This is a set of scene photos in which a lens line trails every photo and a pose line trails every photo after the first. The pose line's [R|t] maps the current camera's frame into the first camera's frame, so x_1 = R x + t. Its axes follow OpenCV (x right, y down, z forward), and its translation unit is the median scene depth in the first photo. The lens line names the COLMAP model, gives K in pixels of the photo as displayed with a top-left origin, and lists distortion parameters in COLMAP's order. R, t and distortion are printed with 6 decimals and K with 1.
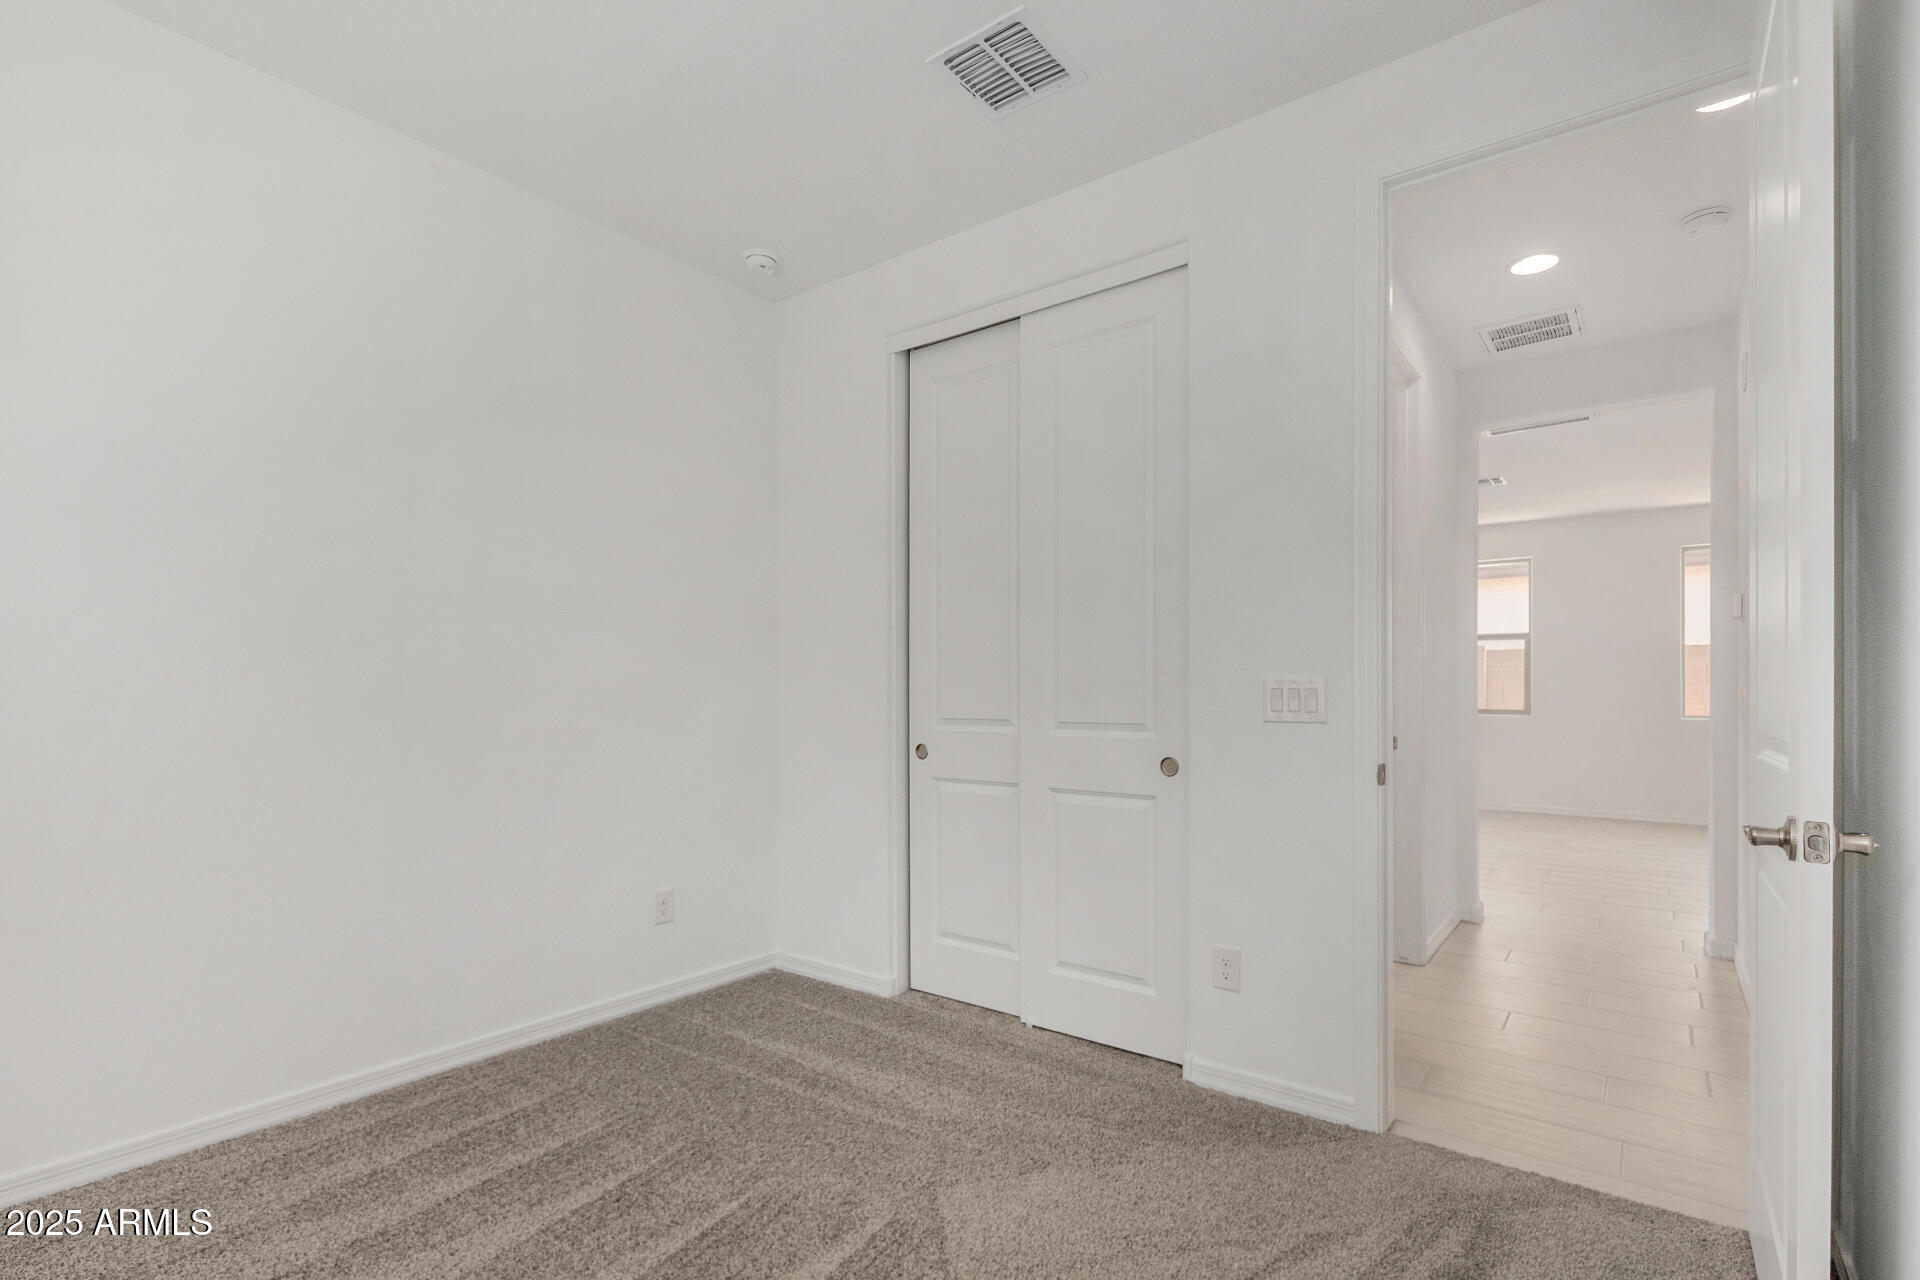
lens RADIAL K [[885.0, 0, 961.7], [0, 885.0, 687.2], [0, 0, 1]] dist [0.001588, 0.000144]
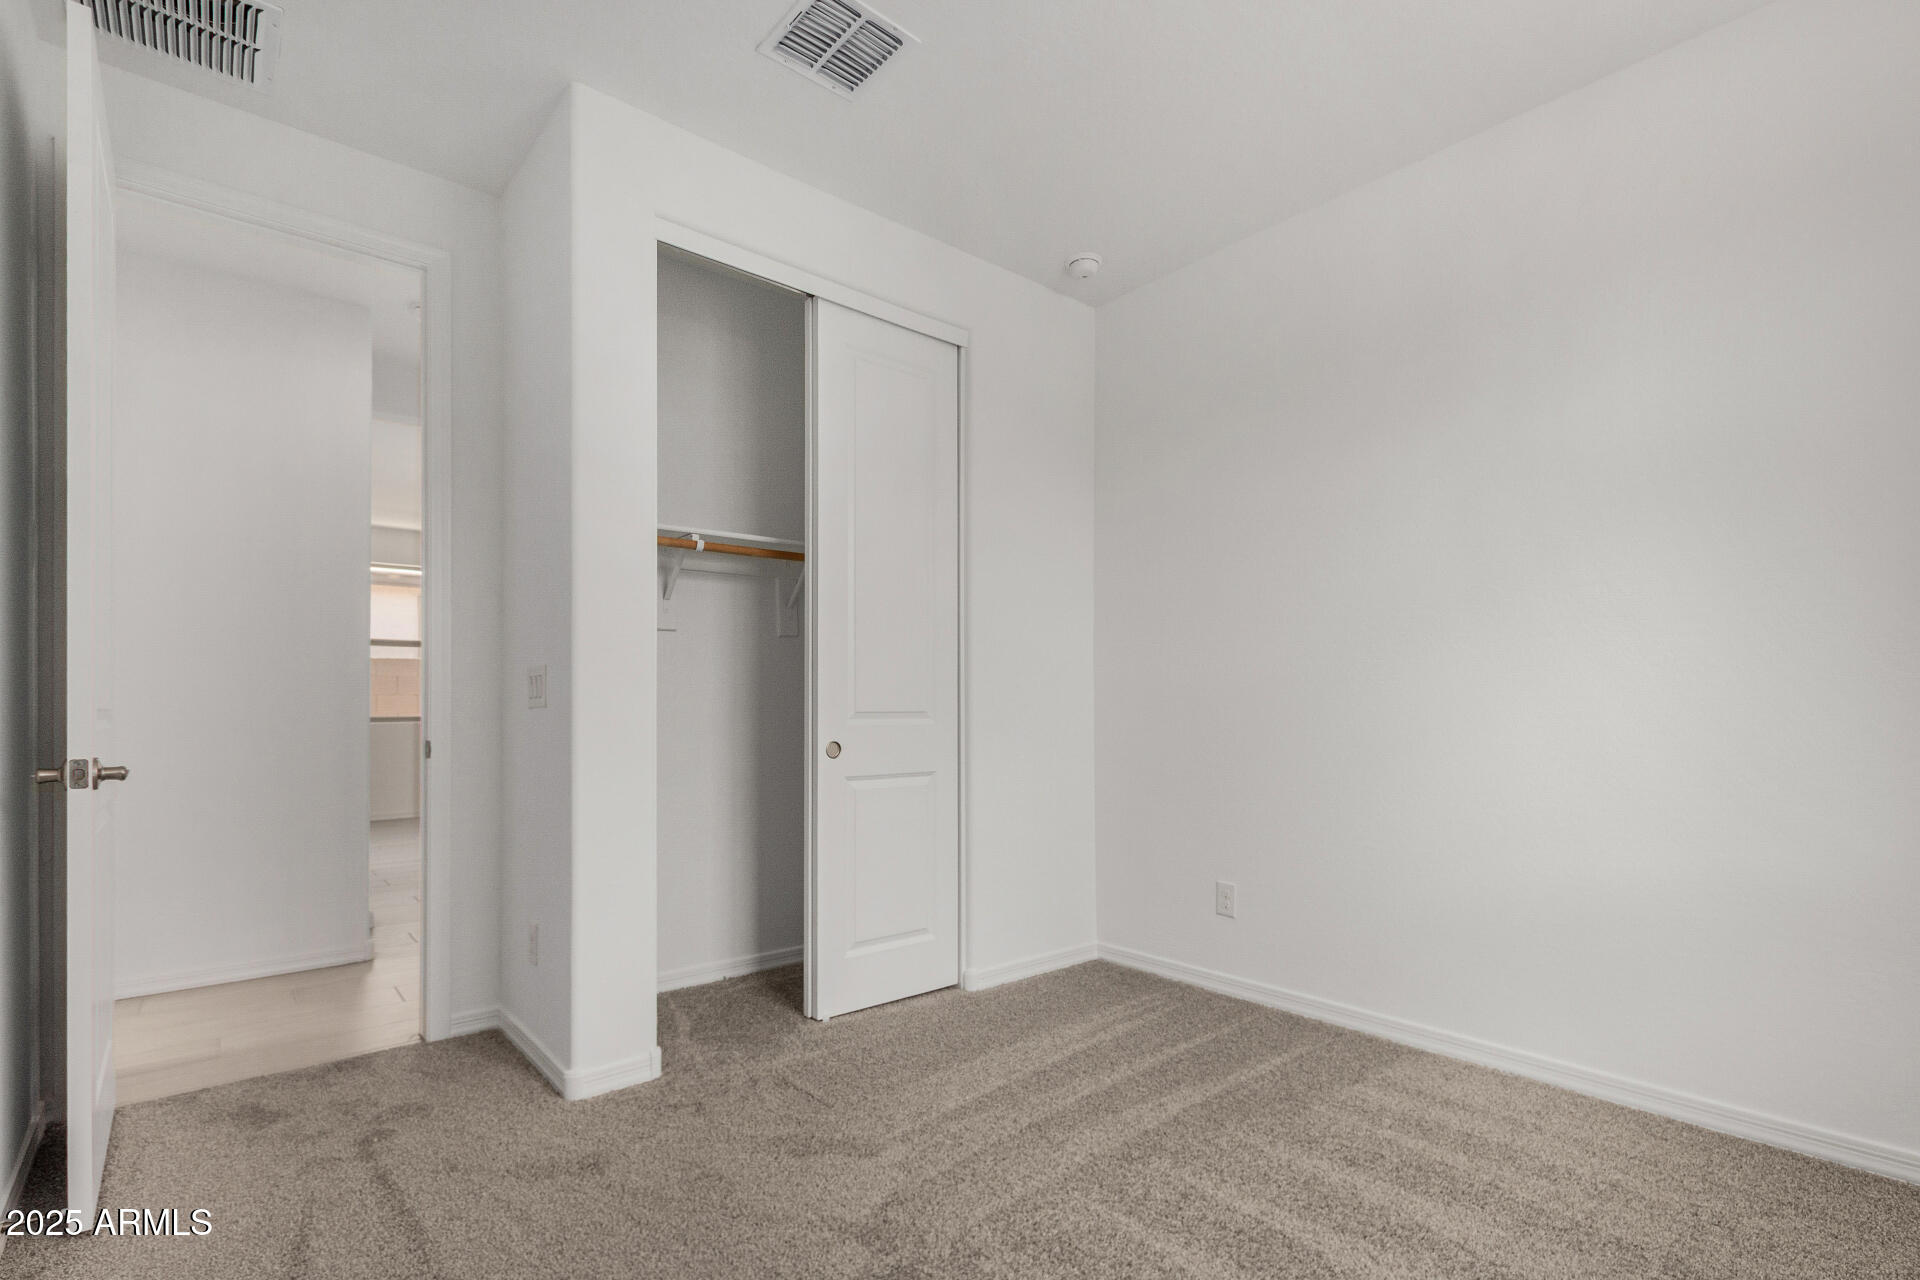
lens RADIAL K [[885.0, 0, 961.7], [0, 885.0, 687.2], [0, 0, 1]] dist [0.001588, 0.000144]
pose [[0.189730, 0.003631, 0.981830, -0.249236], [0.010167, 0.999932, -0.005663, 0.004392], [-0.981784, 0.011057, 0.189680, 0.194252]]
